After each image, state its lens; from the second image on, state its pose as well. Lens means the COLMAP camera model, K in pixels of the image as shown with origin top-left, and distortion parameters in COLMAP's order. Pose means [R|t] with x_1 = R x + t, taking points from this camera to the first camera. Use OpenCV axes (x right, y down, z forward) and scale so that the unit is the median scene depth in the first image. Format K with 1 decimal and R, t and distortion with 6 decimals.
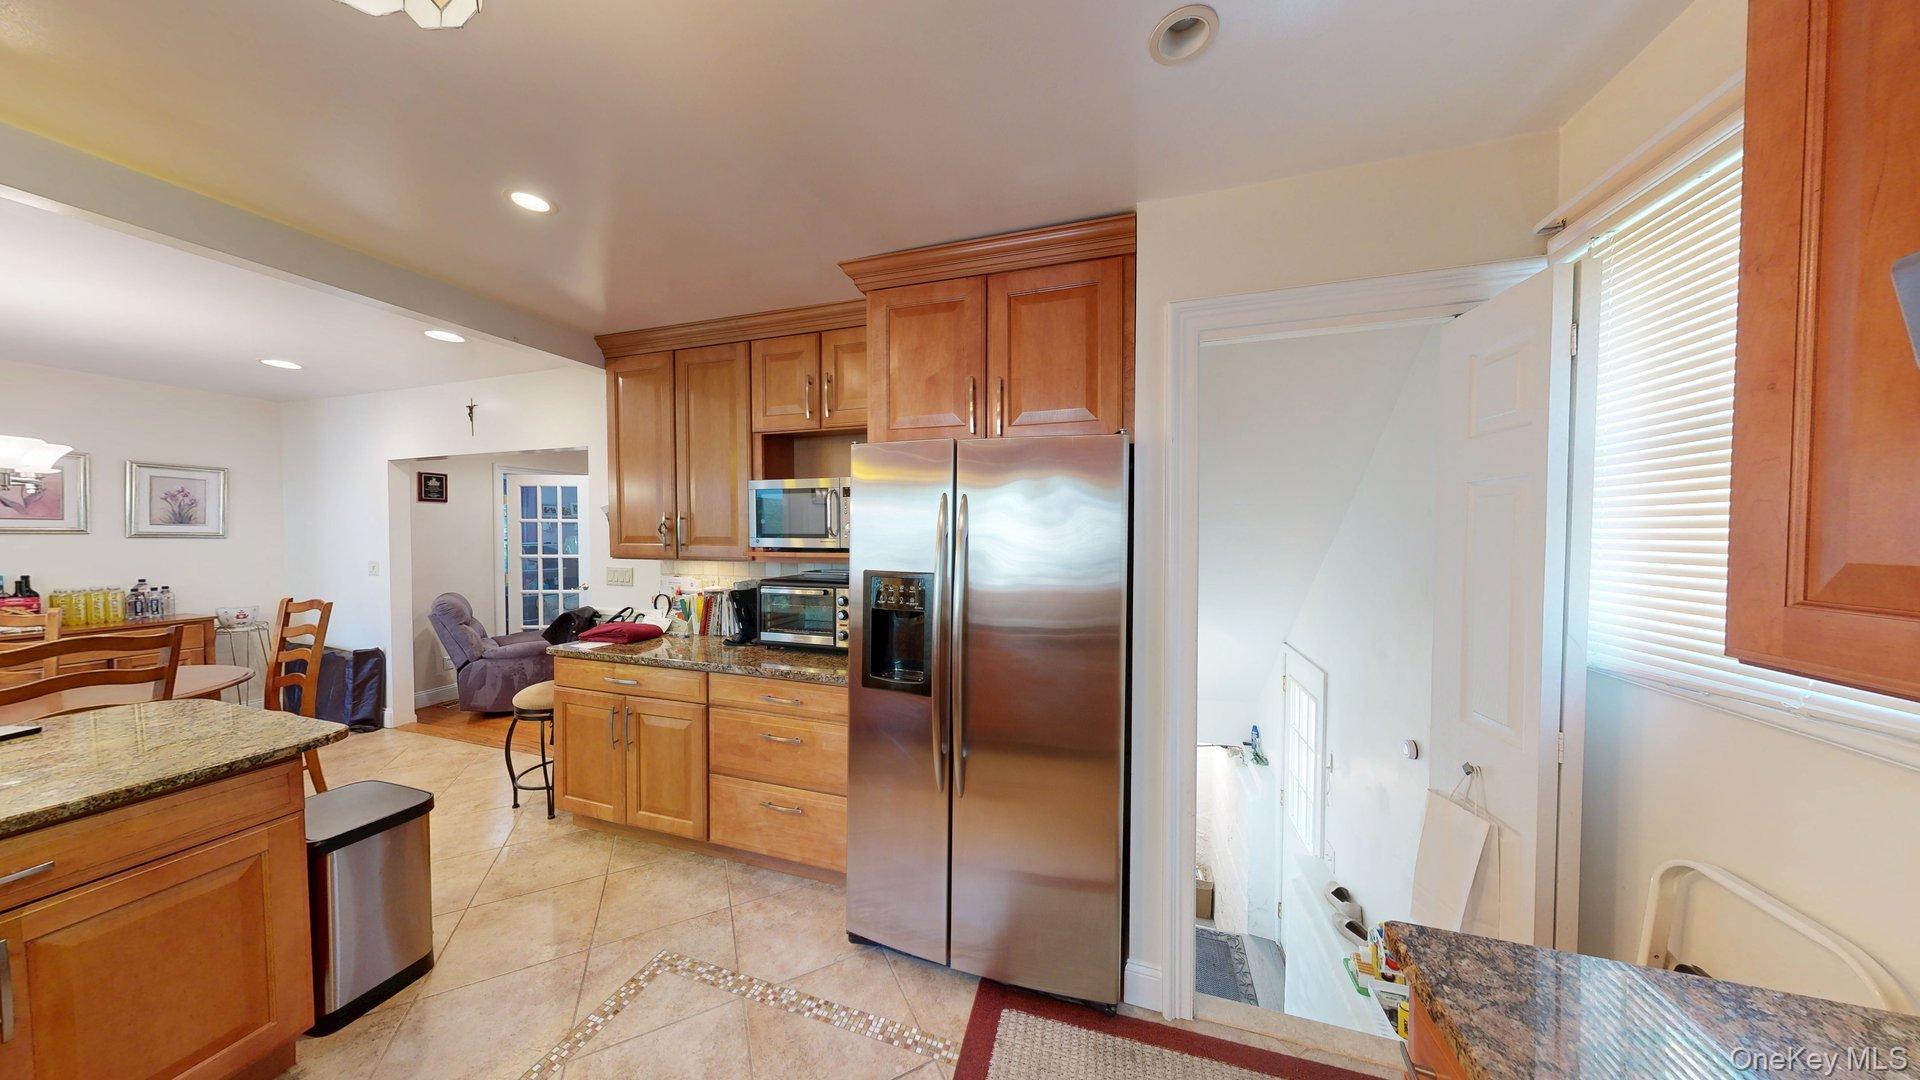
lens RADIAL K [[534.1, 0, 961.5], [0, 534.1, 539.6], [0, 0, 1]] dist [-0.000022, 0.000031]
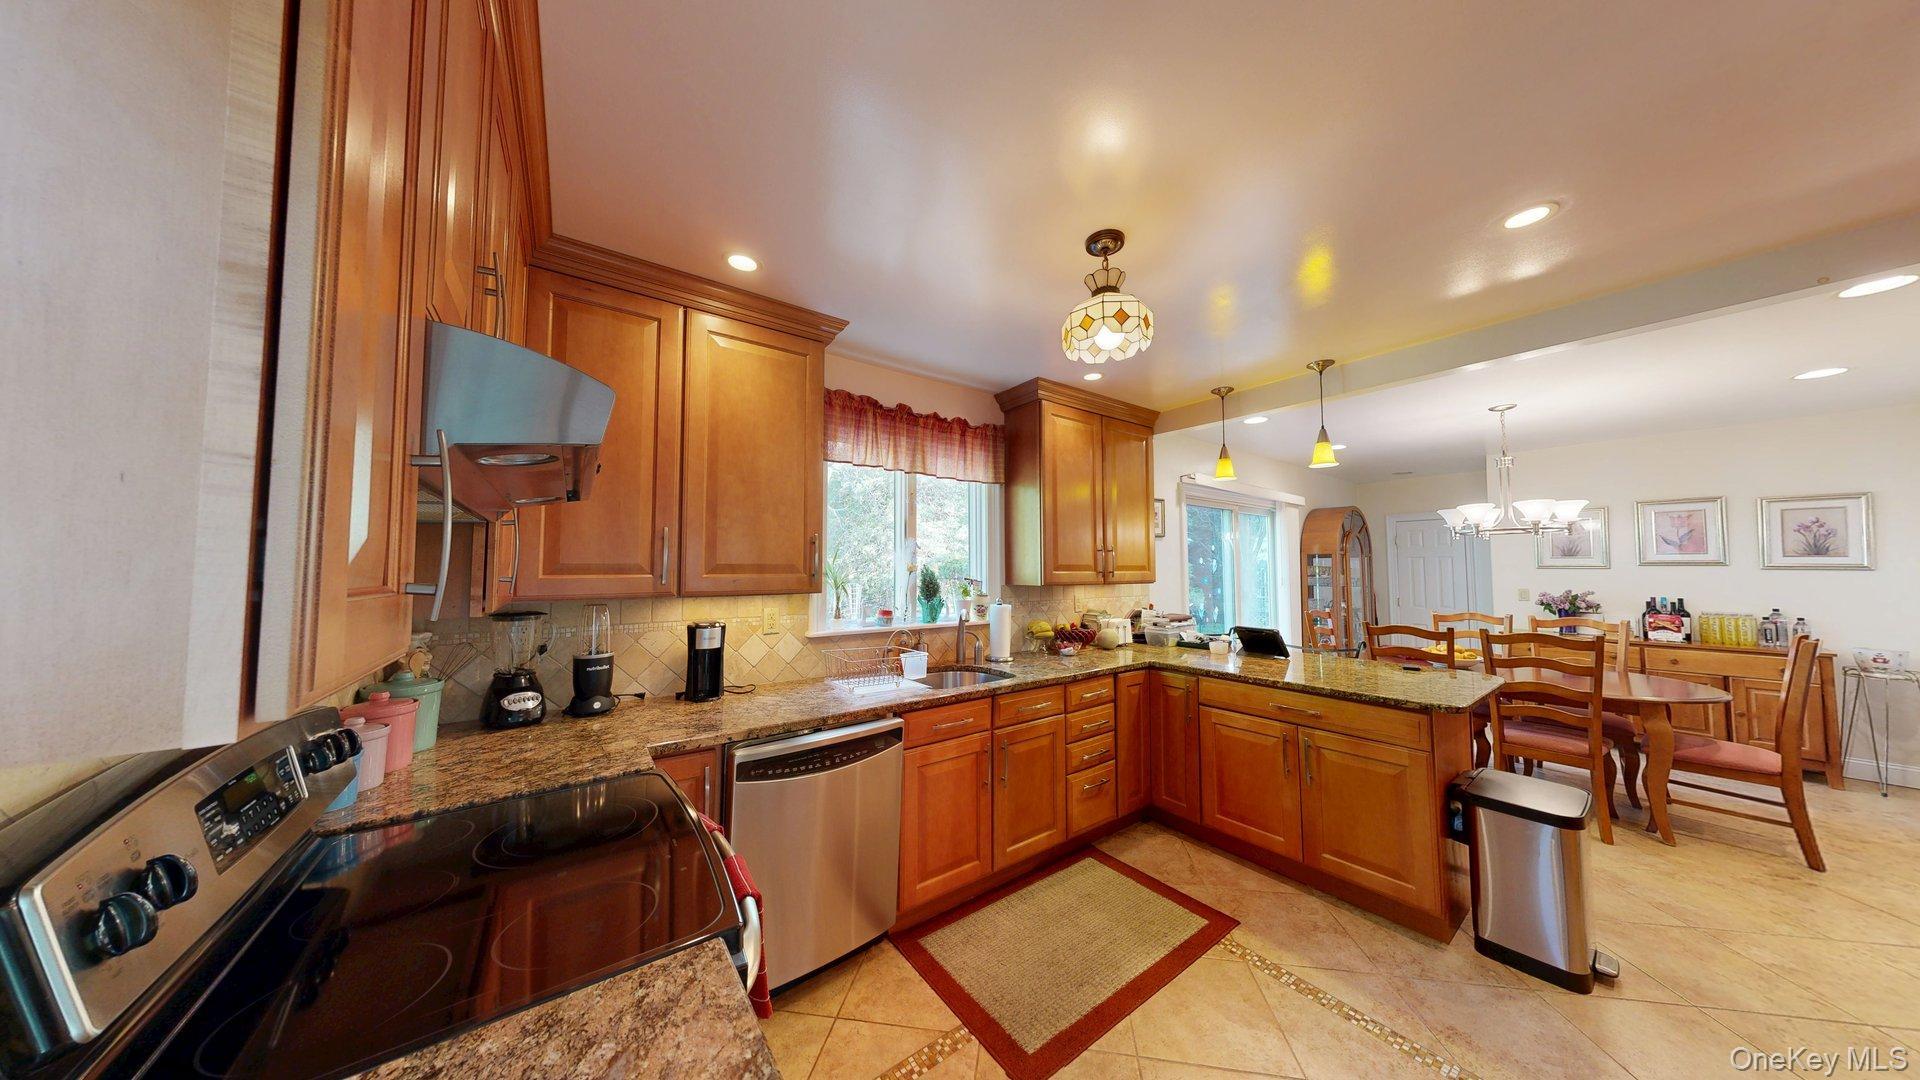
lens RADIAL K [[534.1, 0, 966.0], [0, 534.1, 544.9], [0, 0, 1]] dist [-0.000022, 0.000031]
pose [[-0.591595, -0.040512, -0.805217, 0.266695], [-0.013135, 0.999089, -0.040616, 0.012540], [0.806128, -0.013452, -0.591588, 0.348803]]
